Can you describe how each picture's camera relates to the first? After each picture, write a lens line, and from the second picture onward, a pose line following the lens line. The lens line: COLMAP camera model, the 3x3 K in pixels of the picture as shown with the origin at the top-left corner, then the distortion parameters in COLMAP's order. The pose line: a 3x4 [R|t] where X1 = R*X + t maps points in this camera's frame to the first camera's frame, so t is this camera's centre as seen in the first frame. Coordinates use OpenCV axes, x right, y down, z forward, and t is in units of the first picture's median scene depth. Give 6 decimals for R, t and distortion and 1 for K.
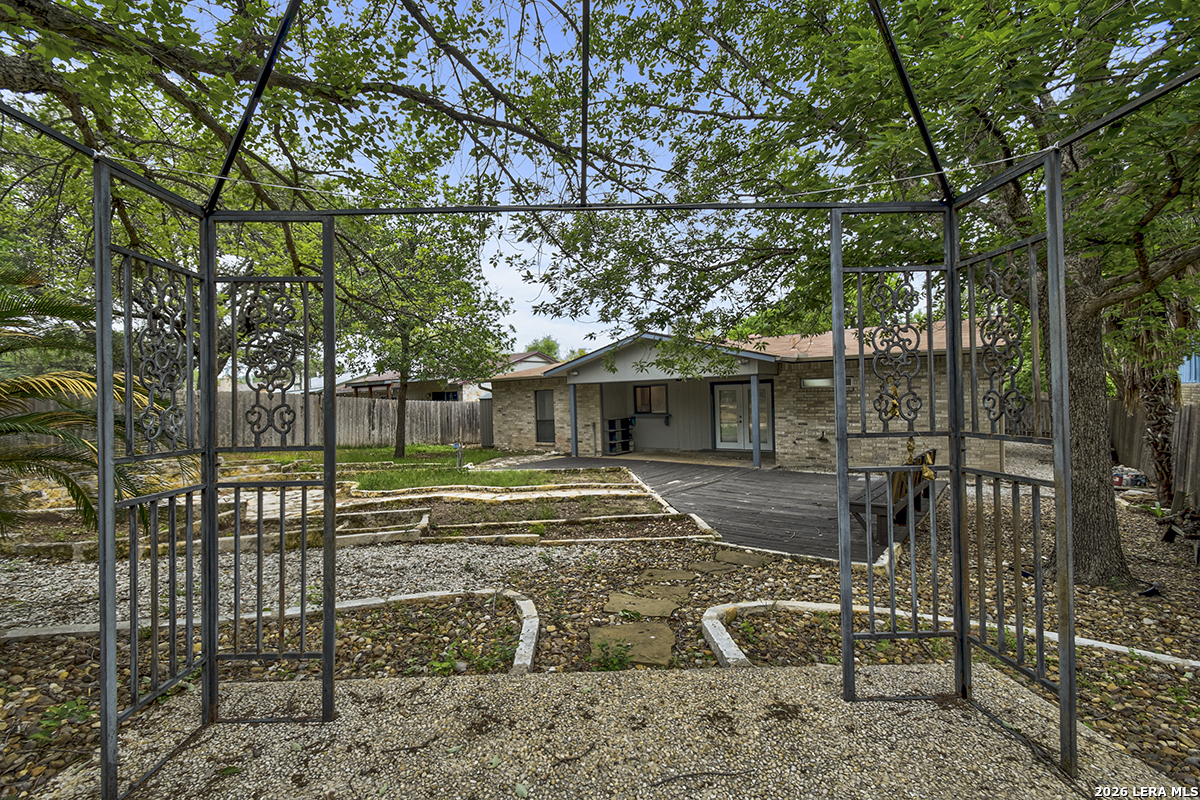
lens RADIAL K [[543.1, 0, 601.3], [0, 543.1, 401.2], [0, 0, 1]] dist [0.010745, -0.001912]
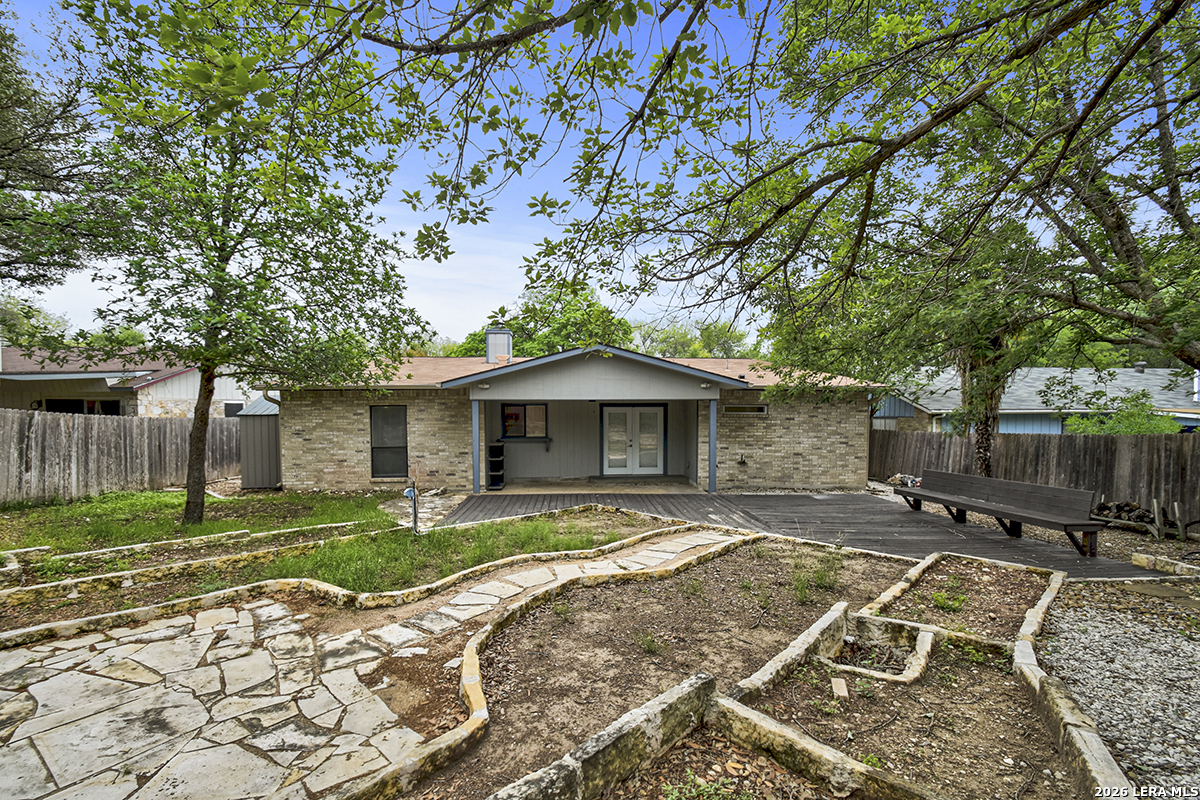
lens RADIAL K [[543.1, 0, 591.7], [0, 543.1, 420.3], [0, 0, 1]] dist [0.010745, -0.001912]
pose [[0.757538, 0.015011, 0.652619, -0.398445], [-0.017013, 0.999850, -0.003249, -0.002886], [-0.652569, -0.008641, 0.757680, 0.296643]]
